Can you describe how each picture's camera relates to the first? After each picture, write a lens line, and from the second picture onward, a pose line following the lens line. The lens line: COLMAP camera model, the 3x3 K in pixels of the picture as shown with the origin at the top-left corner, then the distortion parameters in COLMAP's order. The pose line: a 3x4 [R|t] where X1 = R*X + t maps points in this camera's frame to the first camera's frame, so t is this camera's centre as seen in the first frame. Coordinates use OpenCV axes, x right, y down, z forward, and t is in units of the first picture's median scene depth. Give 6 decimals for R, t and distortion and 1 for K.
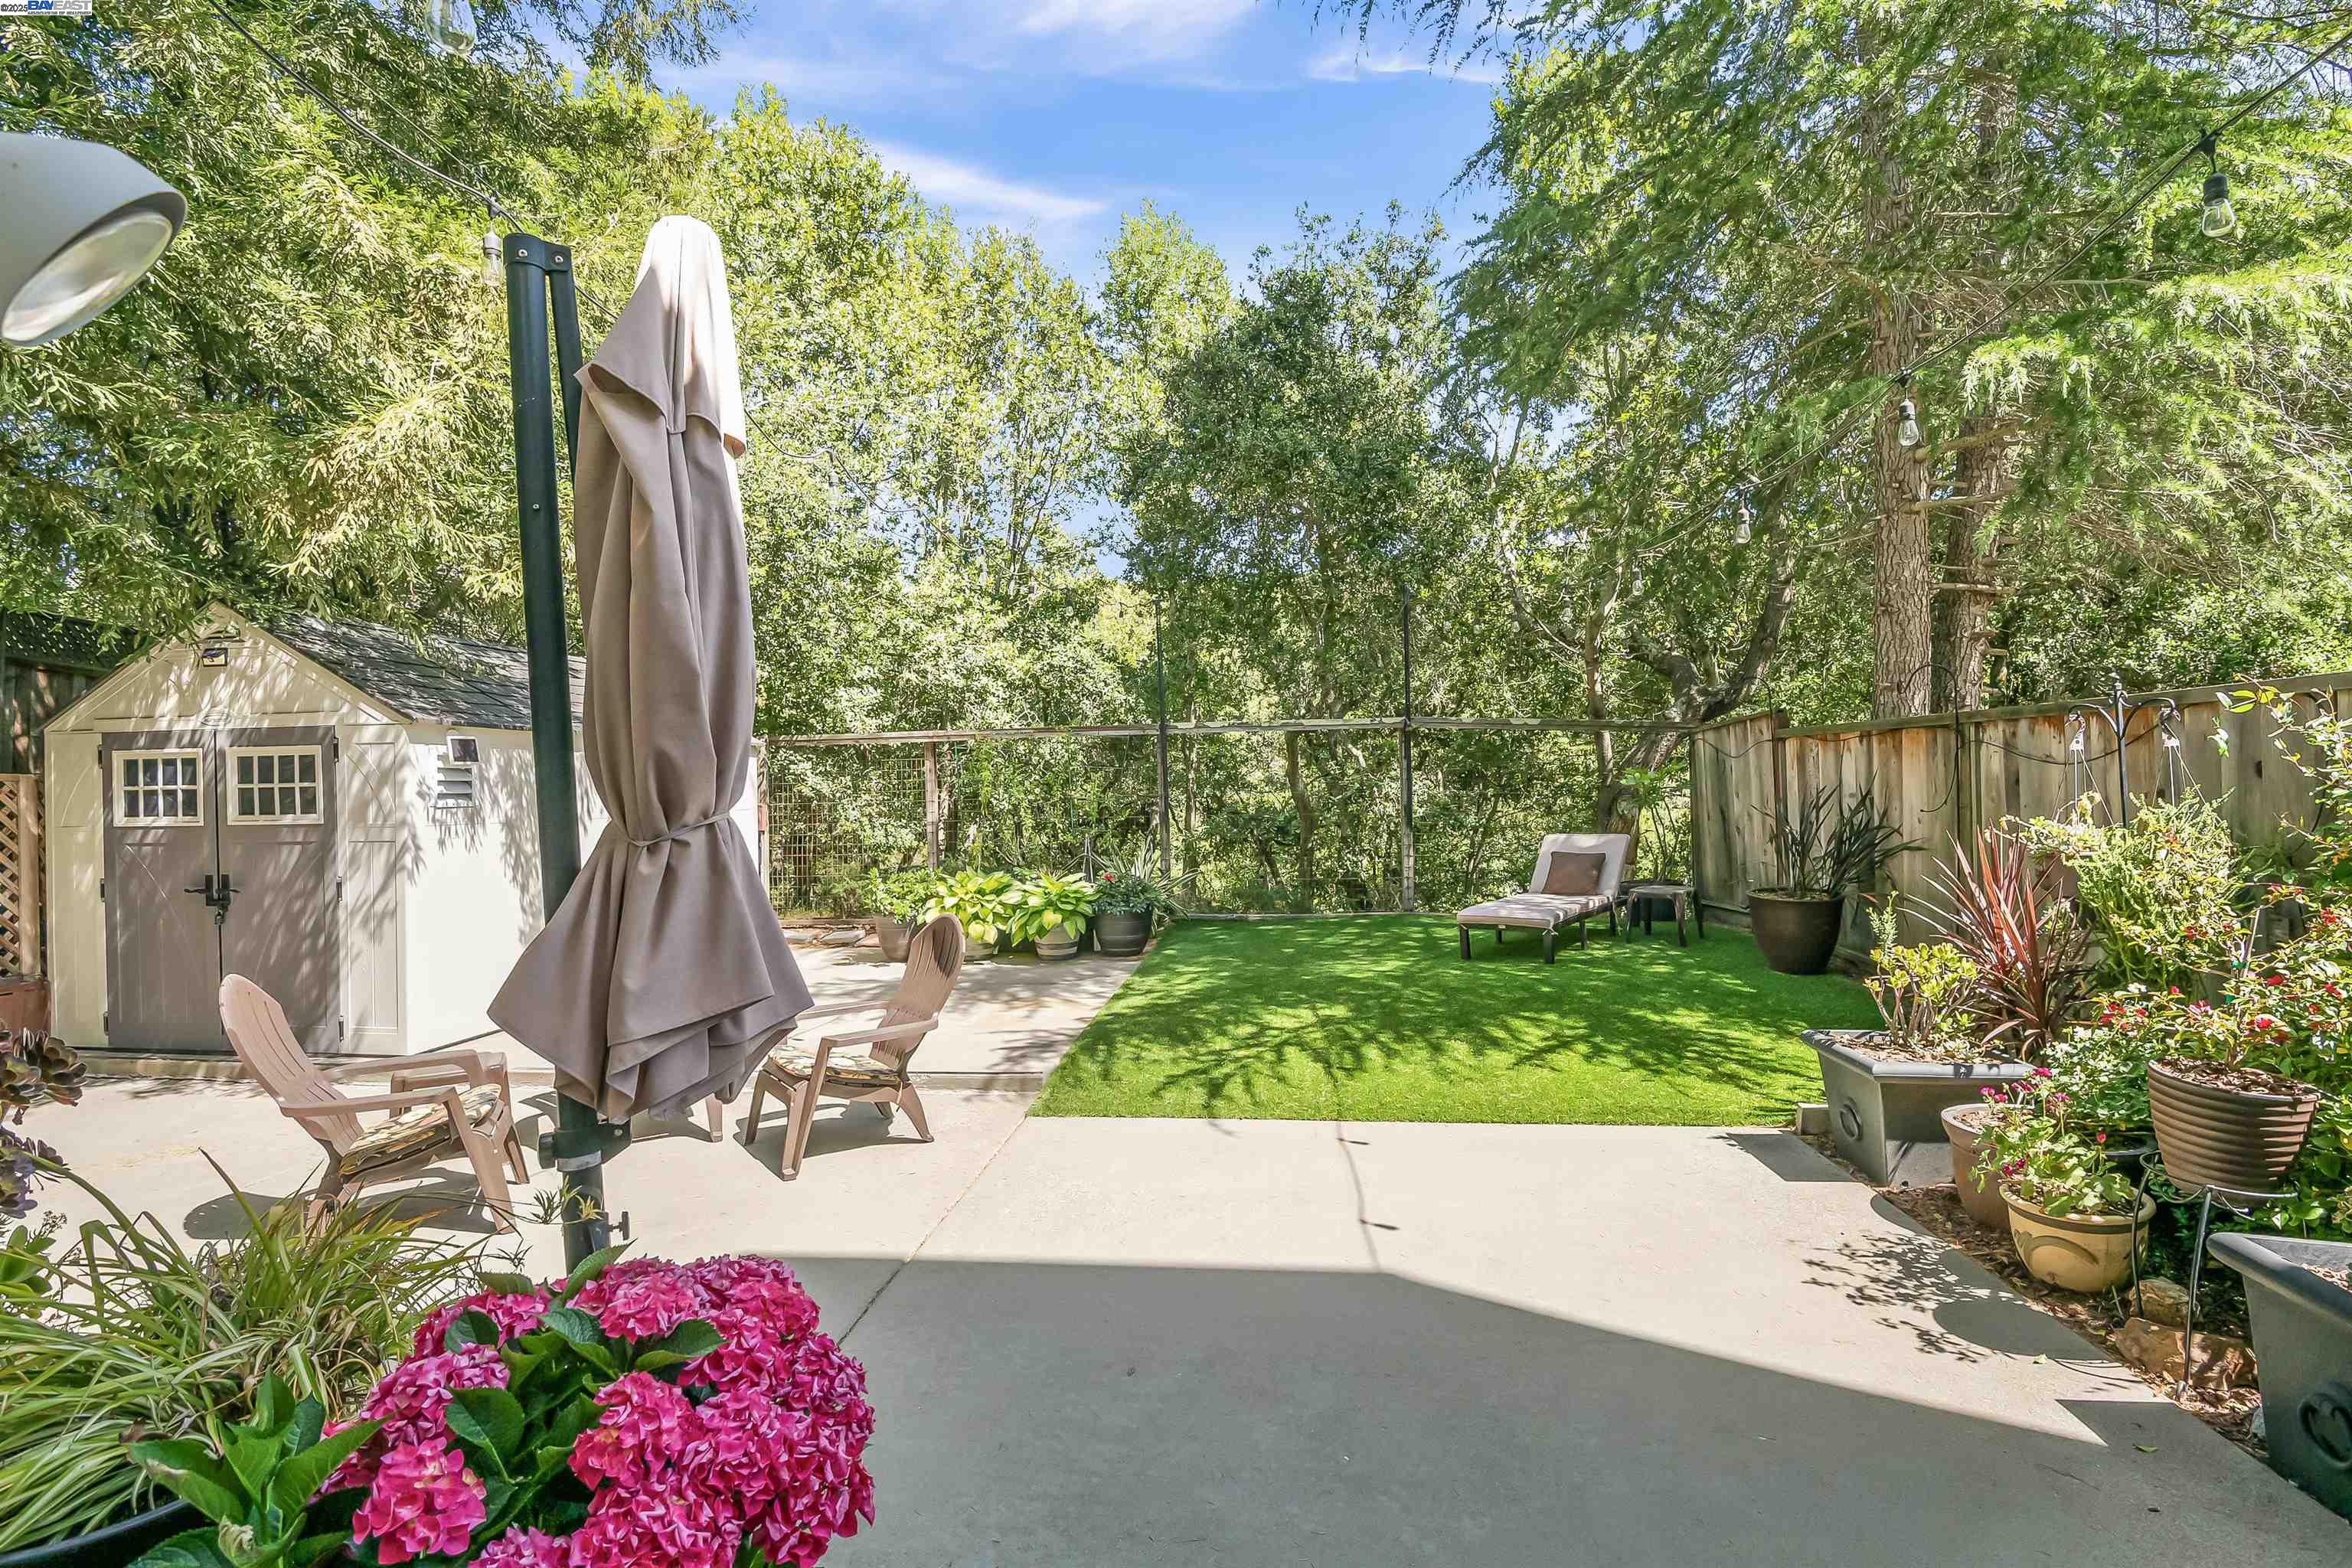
lens RADIAL K [[1093.7, 0, 1176.0], [0, 1093.7, 784.0], [0, 0, 1]] dist [-0.000735, -0.000083]
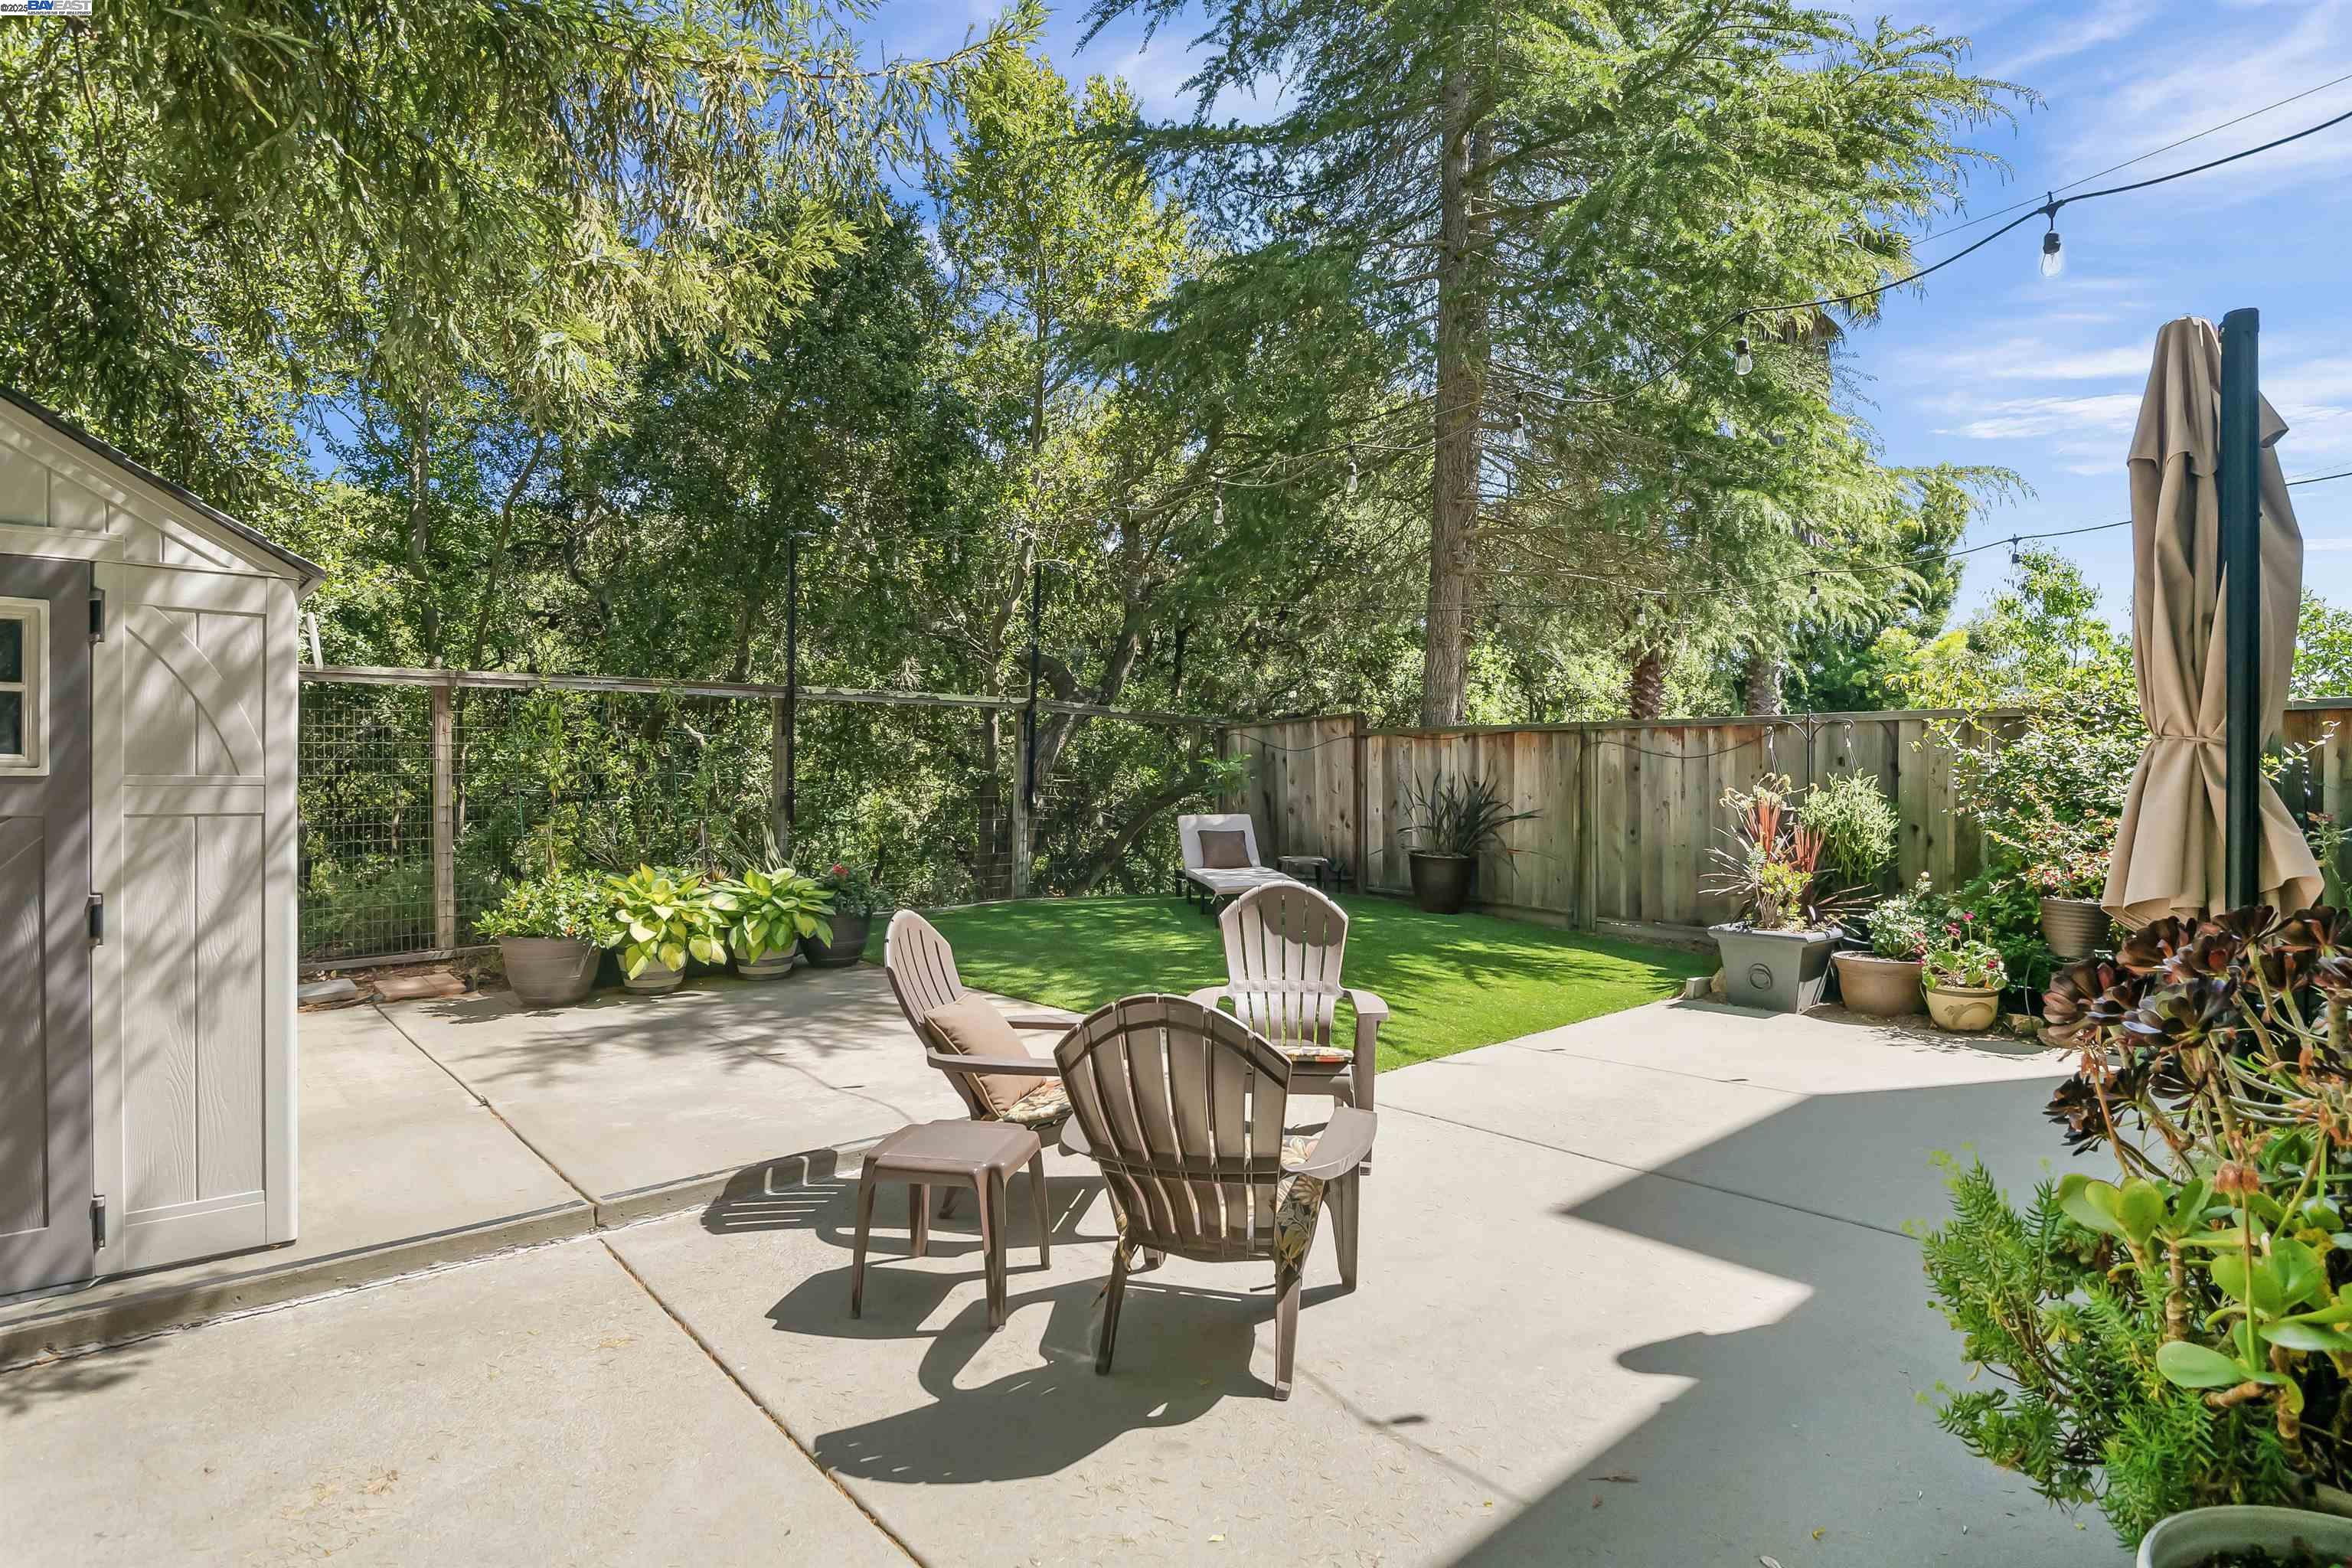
lens RADIAL K [[1298.2, 0, 1176.0], [0, 1298.2, 784.0], [0, 0, 1]] dist [-0.000135, -0.000069]
pose [[0.616623, 0.017022, 0.787074, -0.915895], [-0.010494, 0.999855, -0.013403, 0.042756], [-0.787189, 0.000005, 0.616712, 0.306588]]
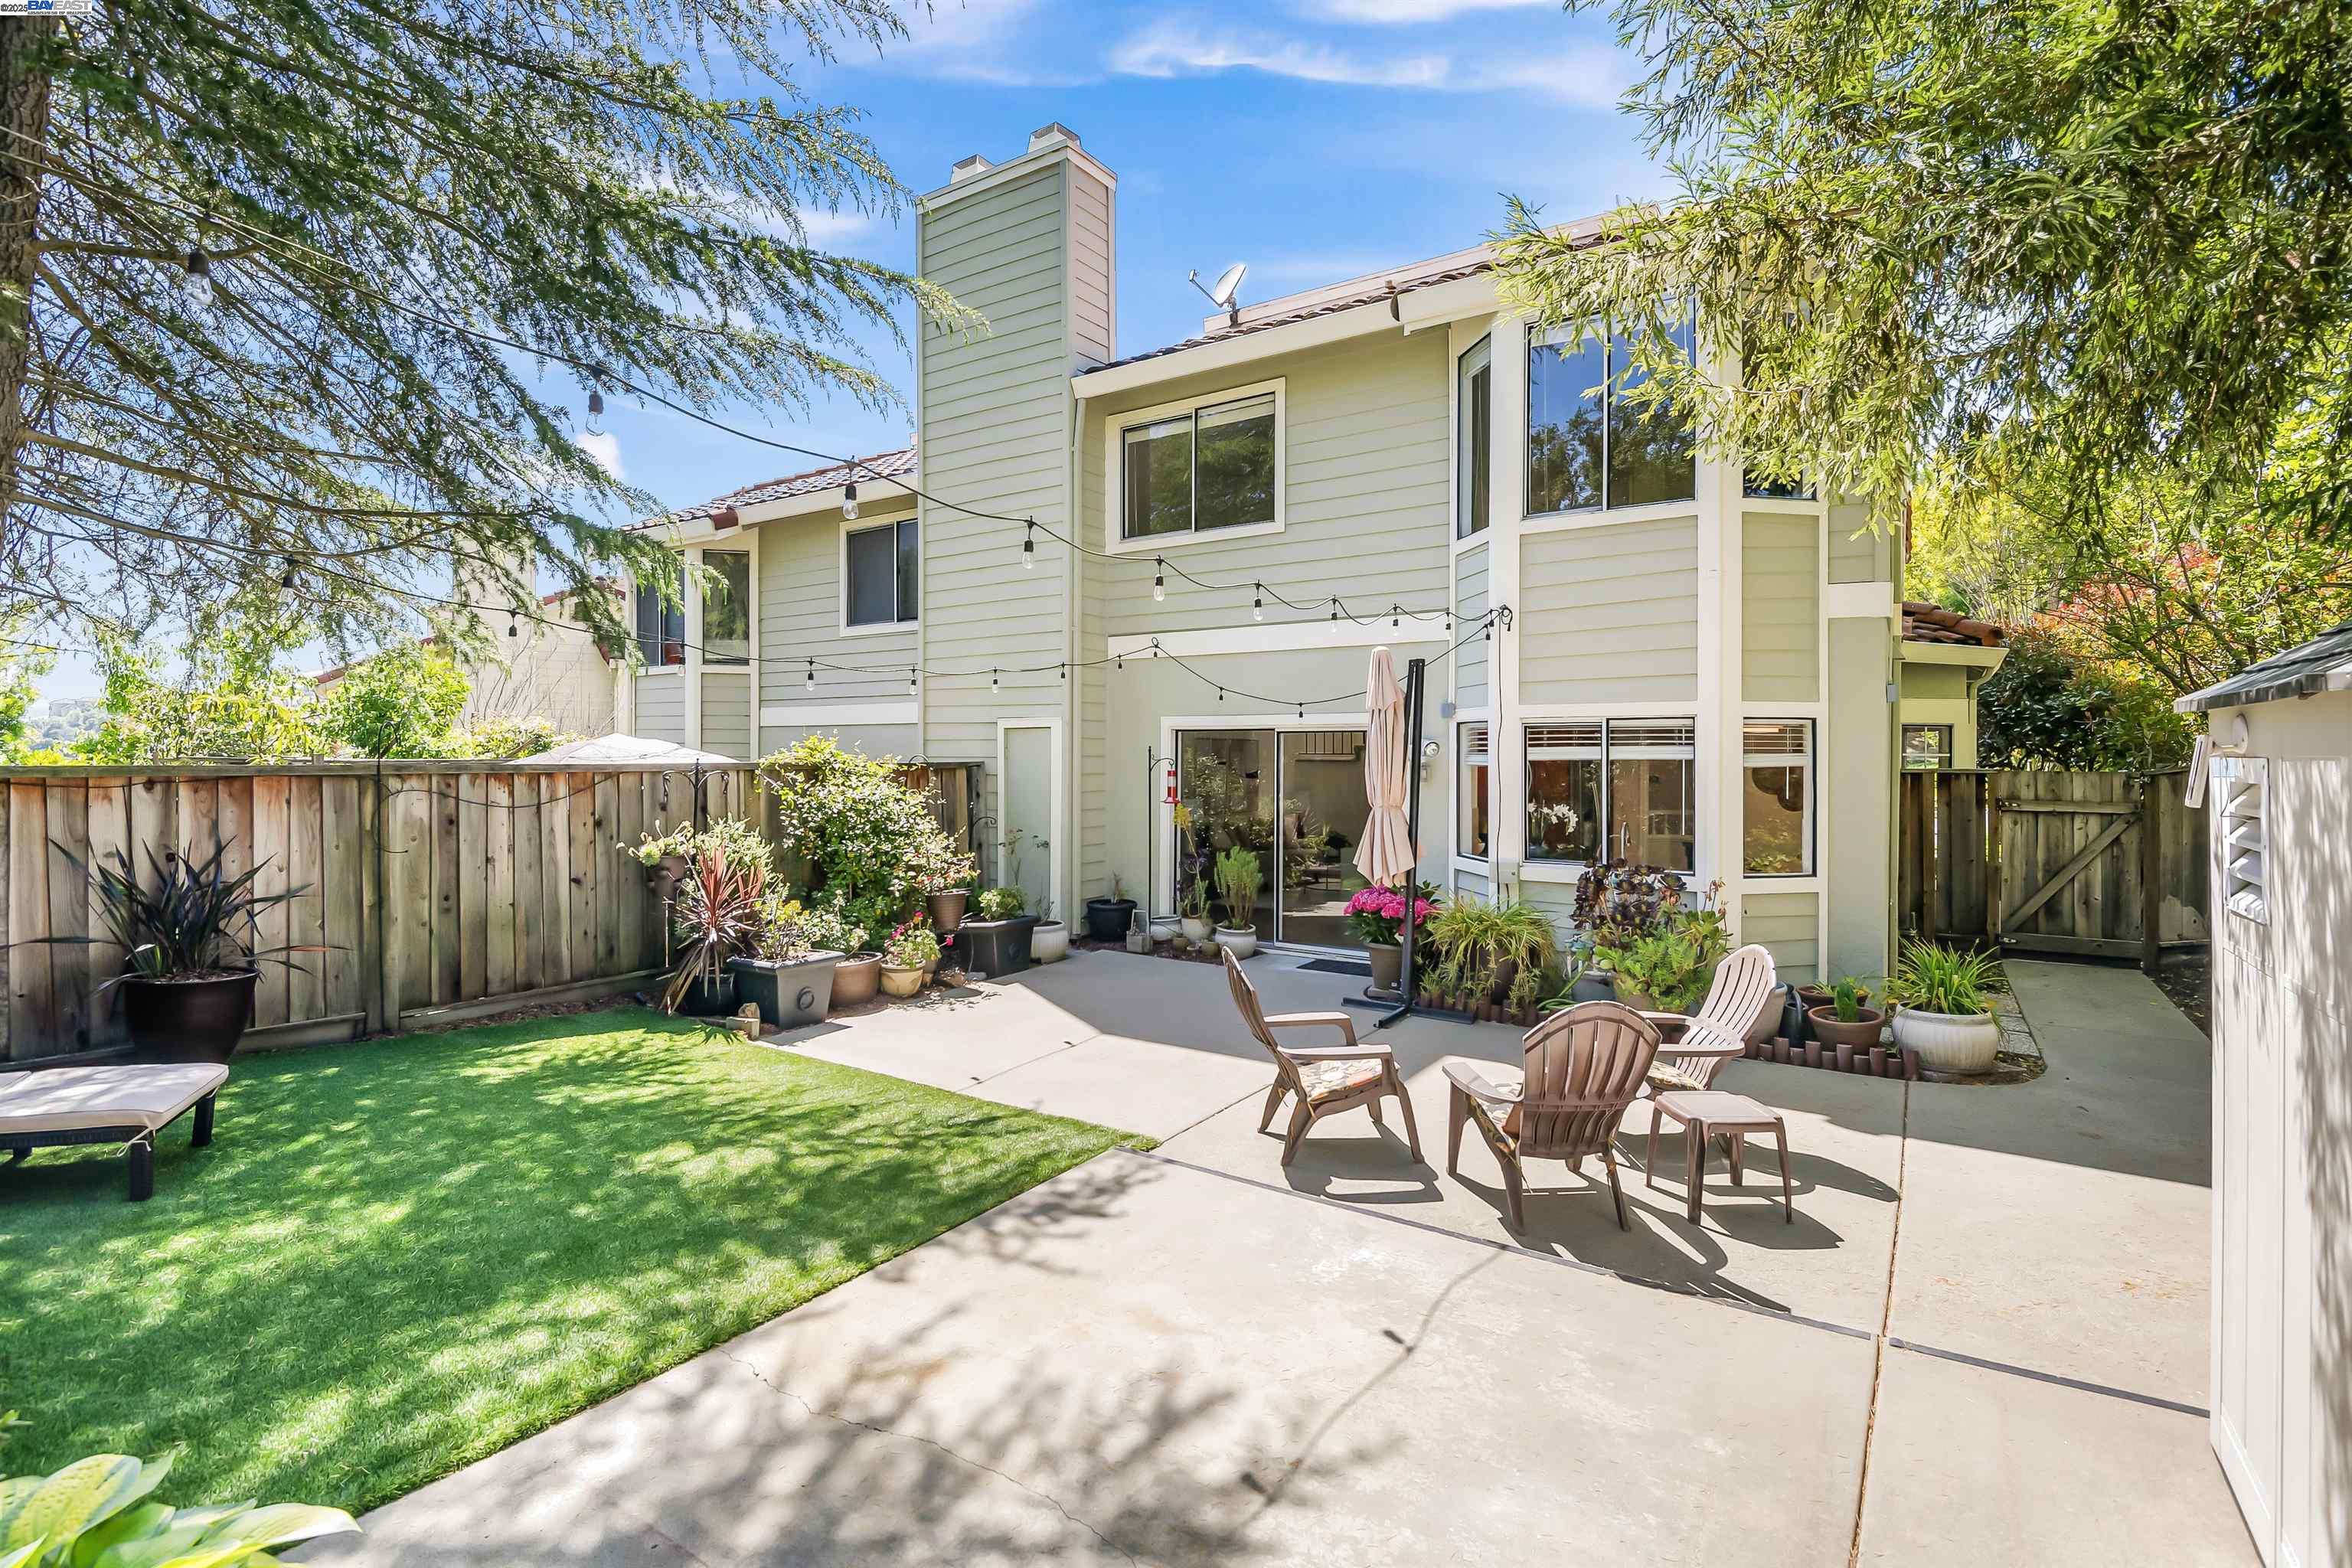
lens RADIAL K [[1093.7, 0, 1176.0], [0, 1093.7, 784.0], [0, 0, 1]] dist [-0.000735, -0.000083]
pose [[-0.926832, 0.007213, 0.375407, -0.456891], [0.016050, 0.999663, 0.020417, -0.051043], [-0.375133, 0.024949, -0.926635, 1.577674]]
